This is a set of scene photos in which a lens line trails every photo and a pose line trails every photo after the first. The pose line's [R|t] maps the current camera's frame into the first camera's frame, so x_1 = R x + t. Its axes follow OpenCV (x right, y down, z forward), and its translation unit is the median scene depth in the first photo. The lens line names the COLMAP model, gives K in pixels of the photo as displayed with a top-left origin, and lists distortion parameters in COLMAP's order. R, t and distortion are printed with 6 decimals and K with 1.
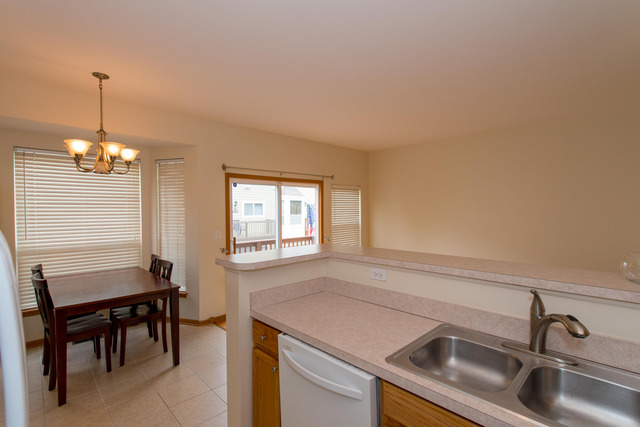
lens RADIAL K [[297.4, 0, 320.0], [0, 297.4, 213.5], [0, 0, 1]] dist [0.002436, 0.000082]
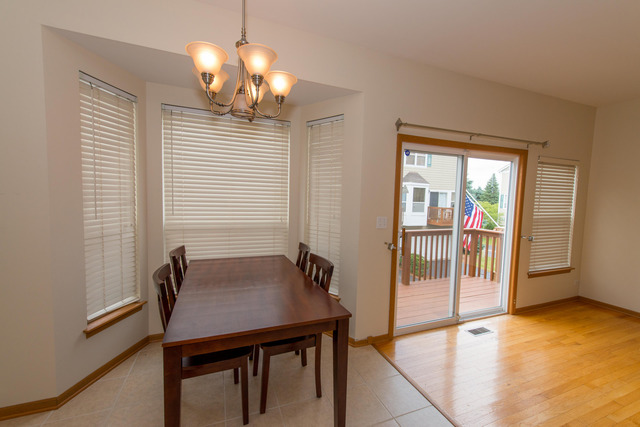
lens RADIAL K [[266.2, 0, 320.0], [0, 266.2, 213.5], [0, 0, 1]] dist [0.002710, 0.000265]
pose [[0.921847, 0.057296, -0.383294, -0.241902], [-0.038201, 0.997629, 0.057253, 0.018337], [0.385666, -0.038136, 0.921850, 0.363682]]
